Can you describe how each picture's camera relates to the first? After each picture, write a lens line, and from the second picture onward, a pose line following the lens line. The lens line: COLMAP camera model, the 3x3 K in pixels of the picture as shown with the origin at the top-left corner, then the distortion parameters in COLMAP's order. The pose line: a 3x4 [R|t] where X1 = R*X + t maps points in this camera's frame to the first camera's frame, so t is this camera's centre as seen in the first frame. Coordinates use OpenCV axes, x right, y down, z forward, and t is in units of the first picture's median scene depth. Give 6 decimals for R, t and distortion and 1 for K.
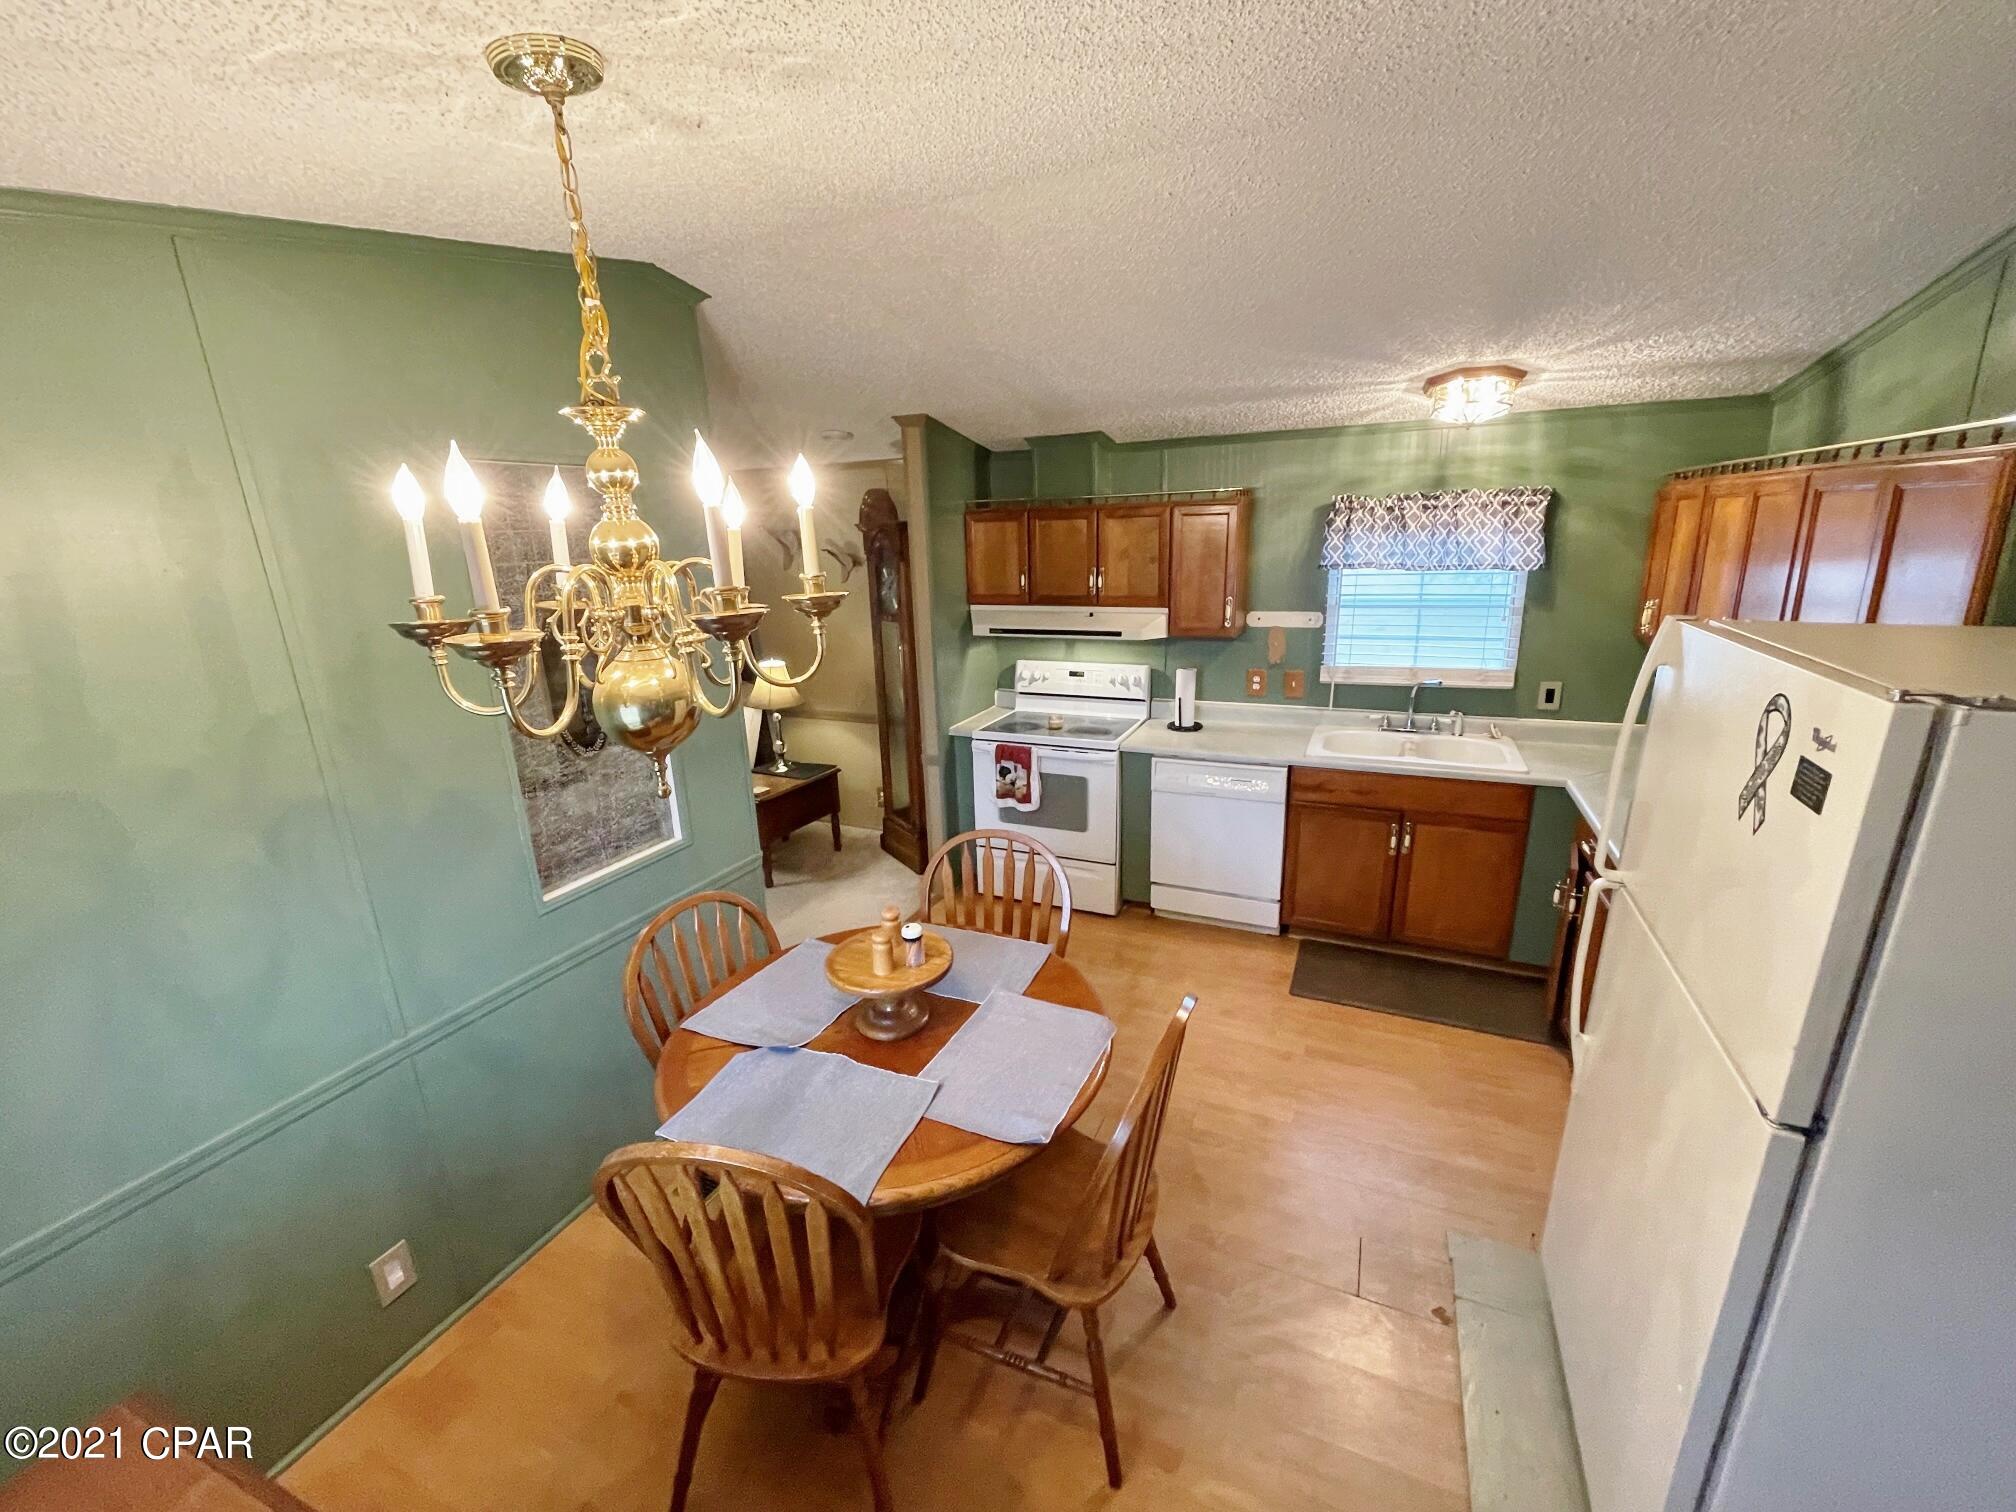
lens RADIAL K [[812.9, 0, 1006.1], [0, 812.9, 756.4], [0, 0, 1]] dist [-0.002020, -0.000167]
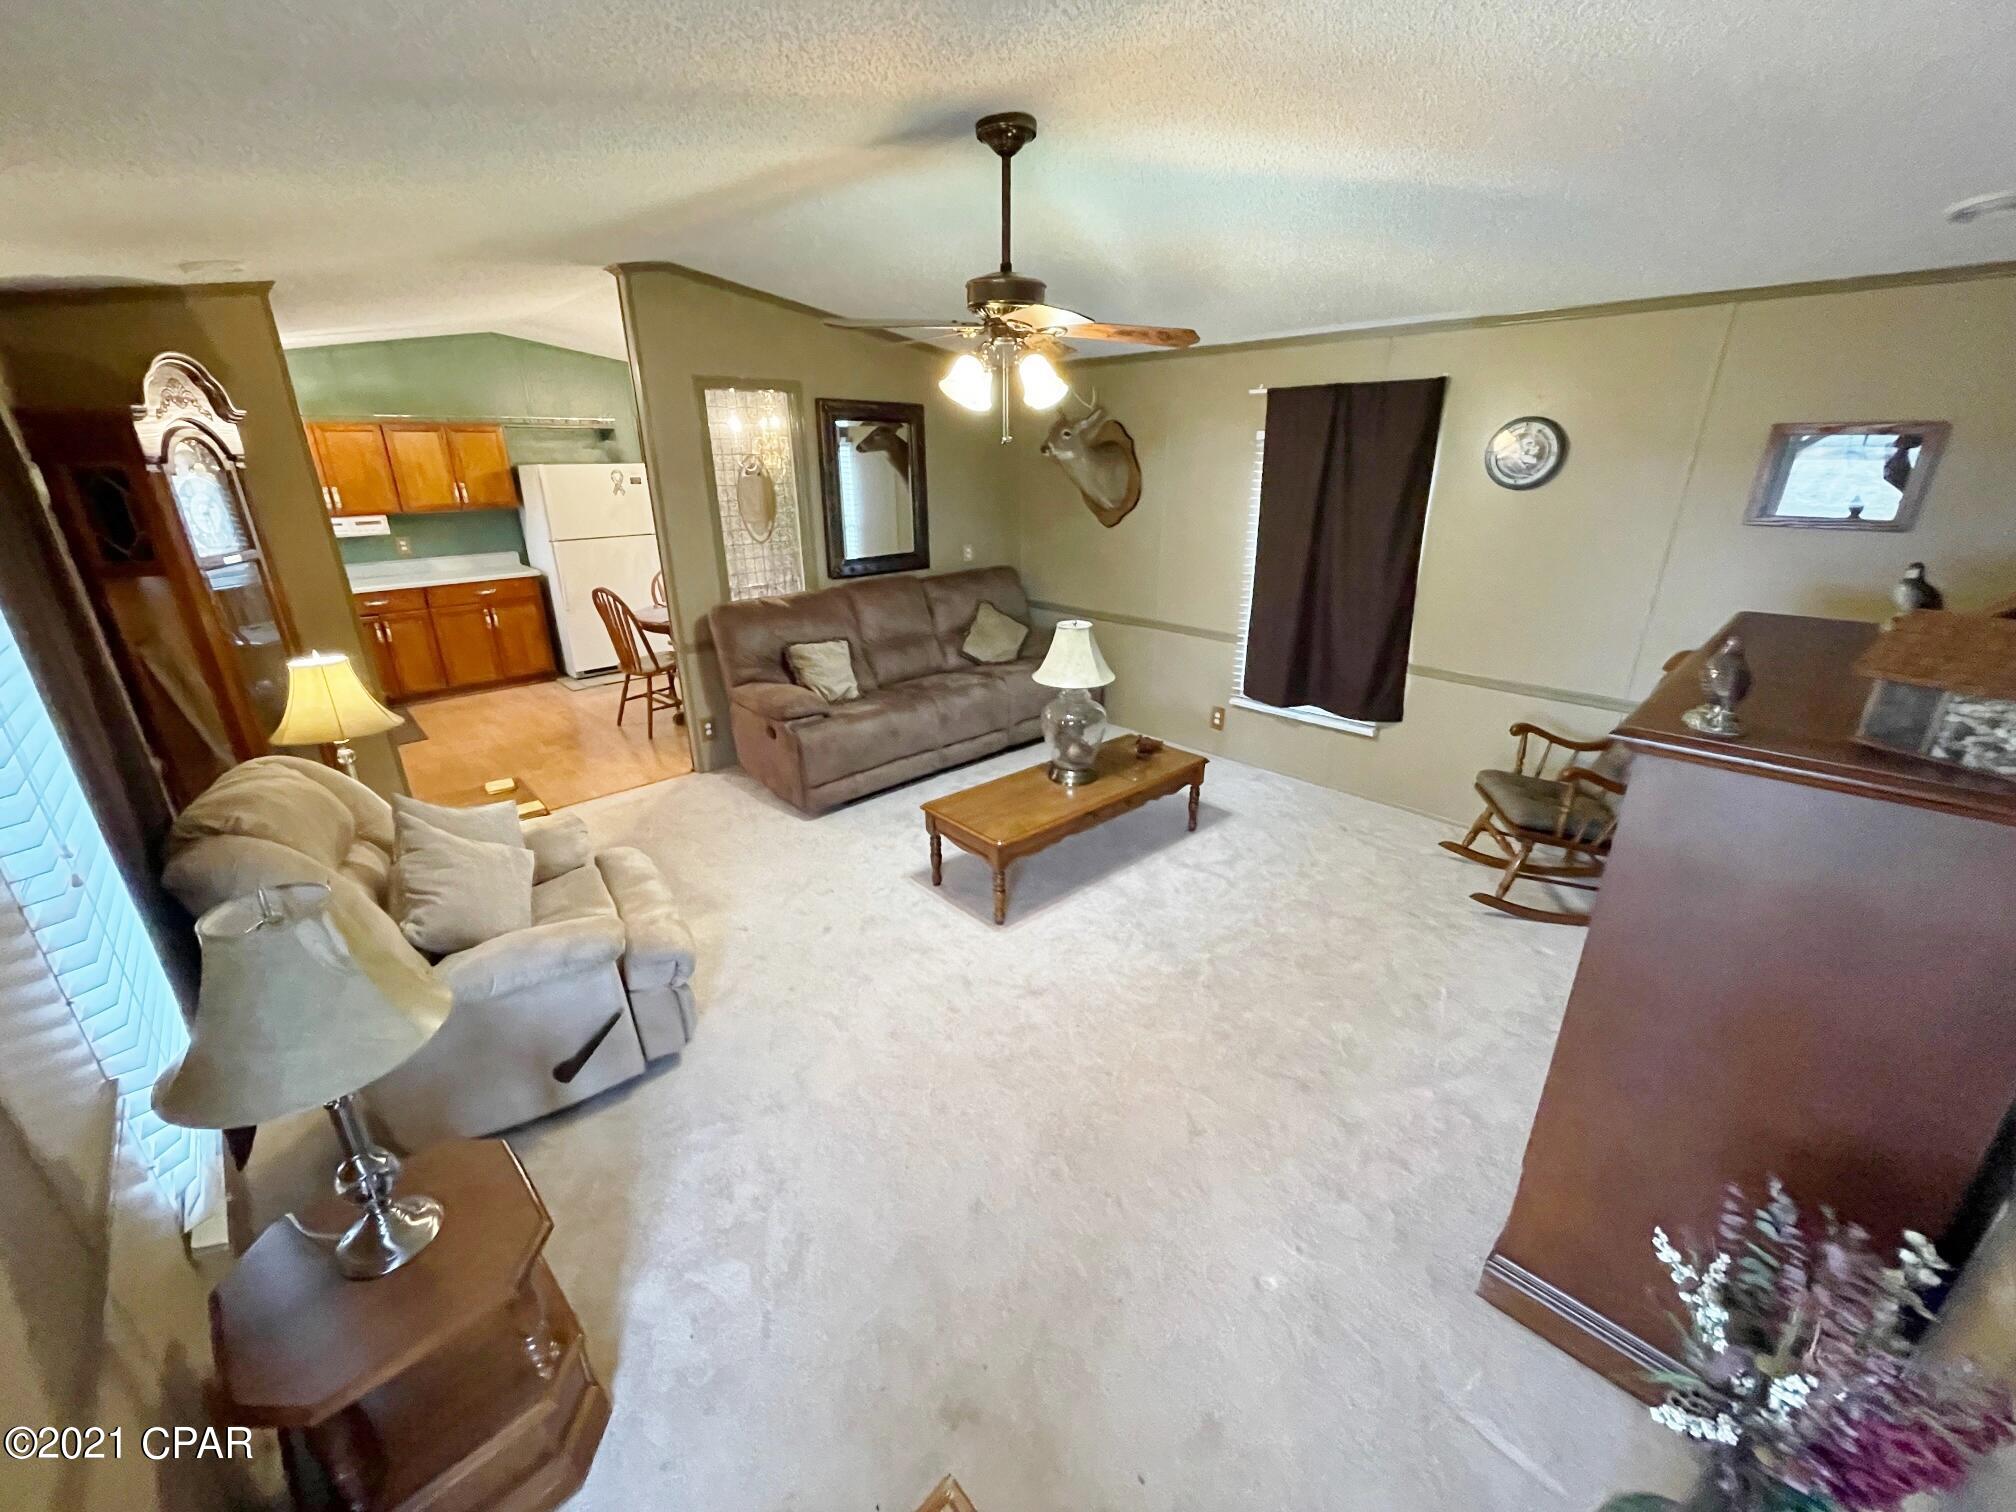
lens RADIAL K [[812.9, 0, 1006.1], [0, 812.9, 756.4], [0, 0, 1]] dist [-0.002020, -0.000167]
pose [[-0.919488, -0.106088, 0.378533, -1.145222], [0.138703, 0.813425, 0.564891, -0.371439], [-0.367836, 0.571914, -0.733220, 1.540526]]
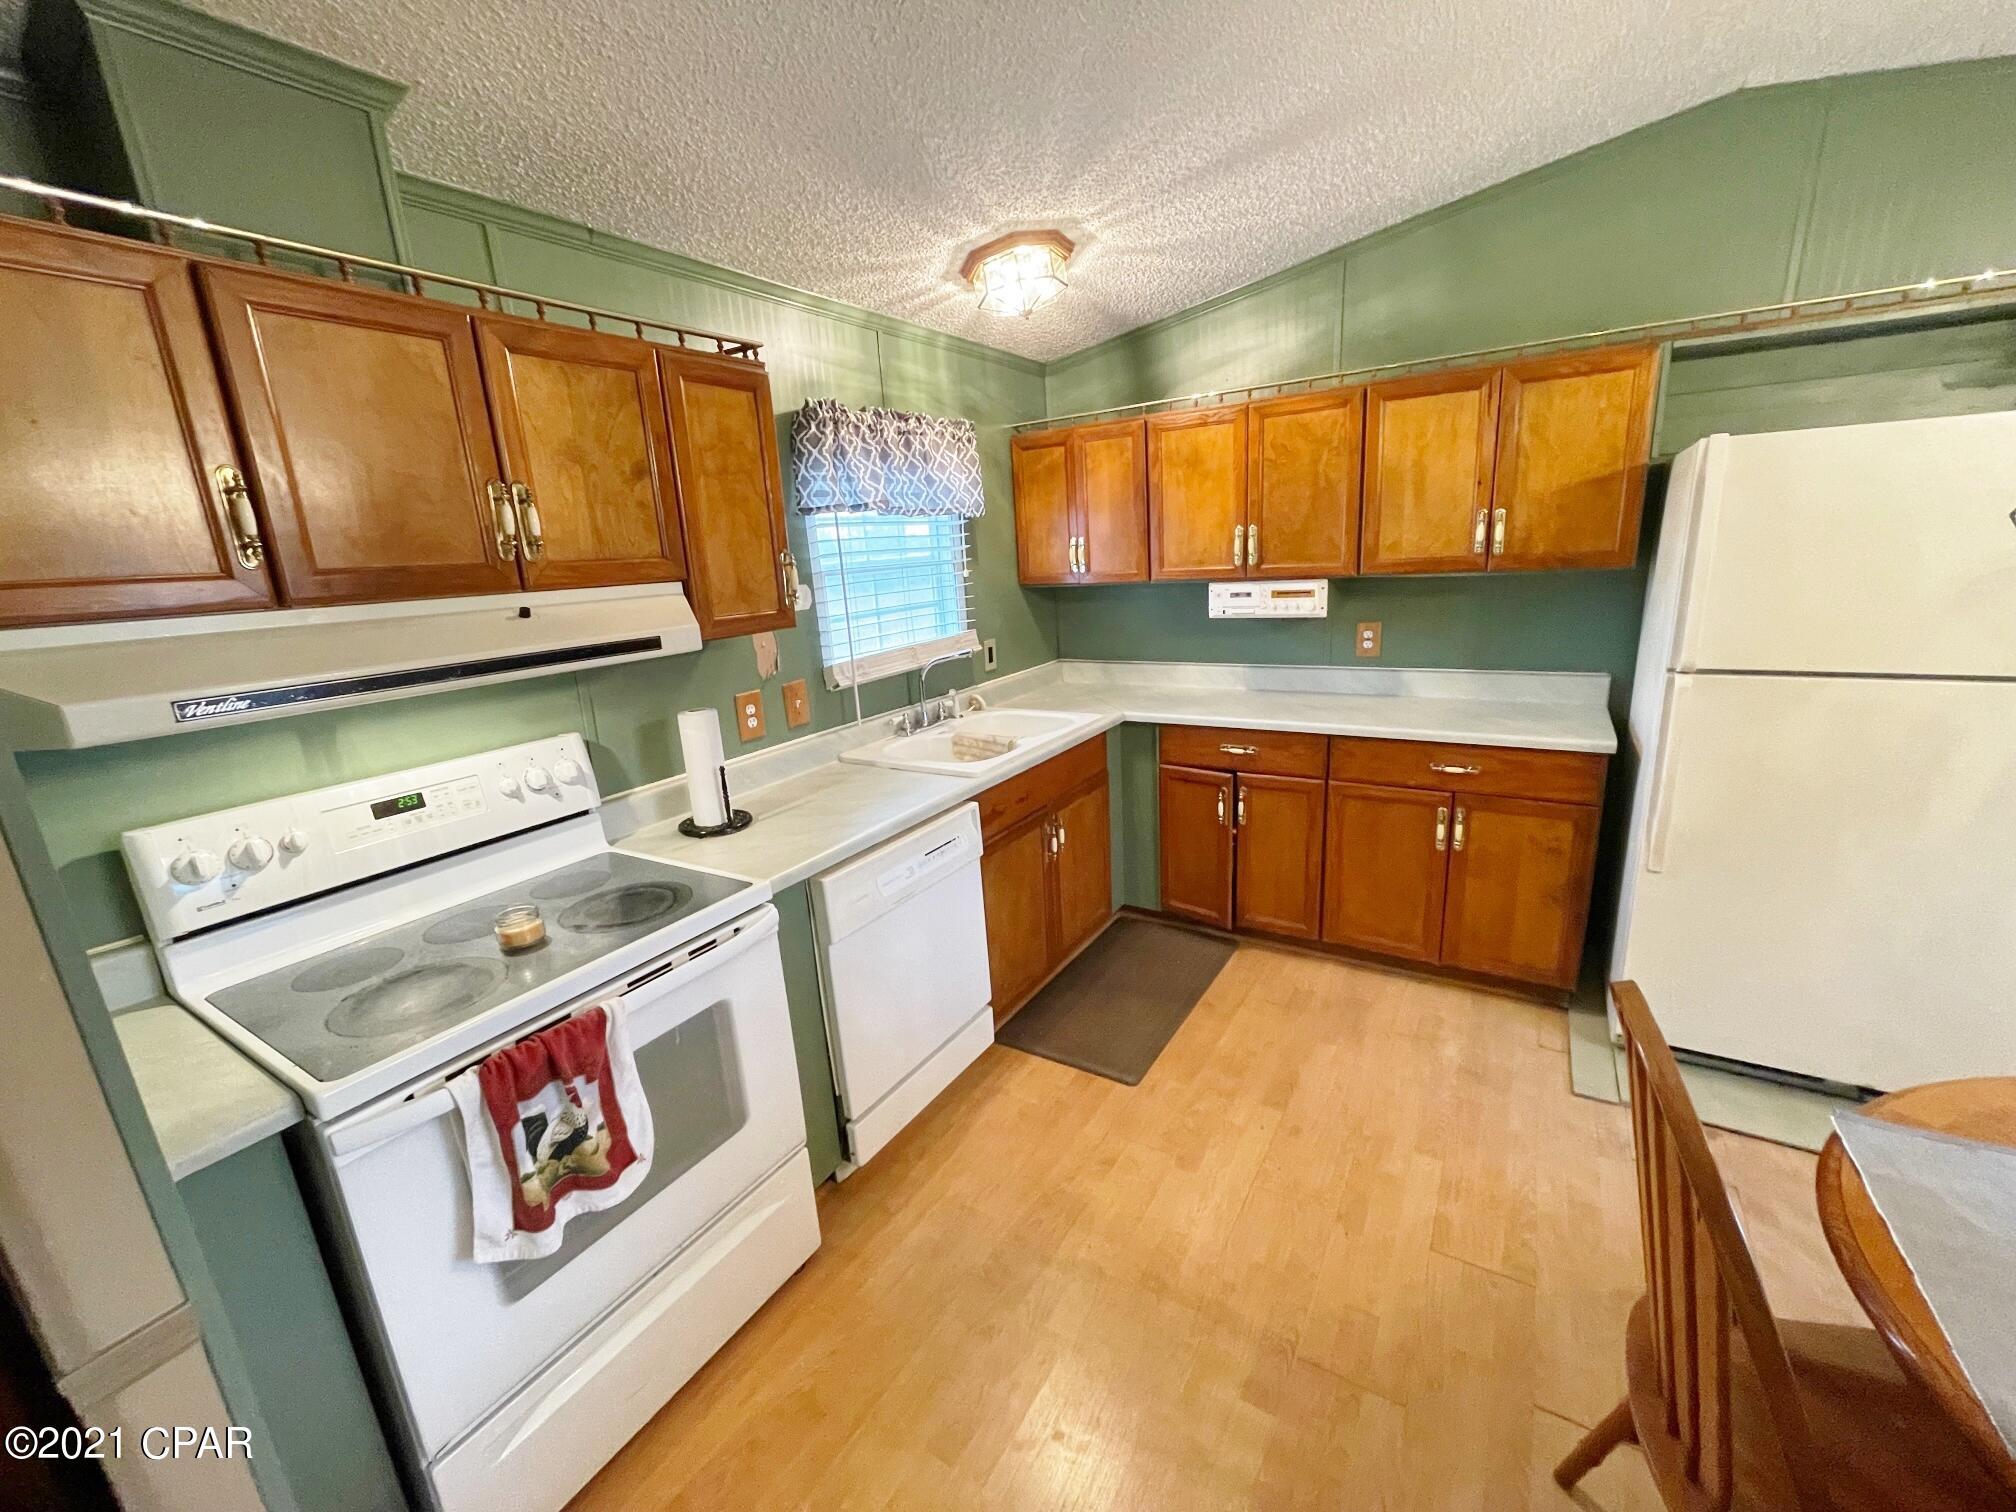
lens RADIAL K [[812.9, 0, 1006.1], [0, 812.9, 756.4], [0, 0, 1]] dist [-0.002020, -0.000167]
pose [[0.142800, -0.223699, 0.964141, -0.242703], [0.319938, 0.932259, 0.168916, -0.109148], [-0.936615, 0.284344, 0.204696, 0.761114]]
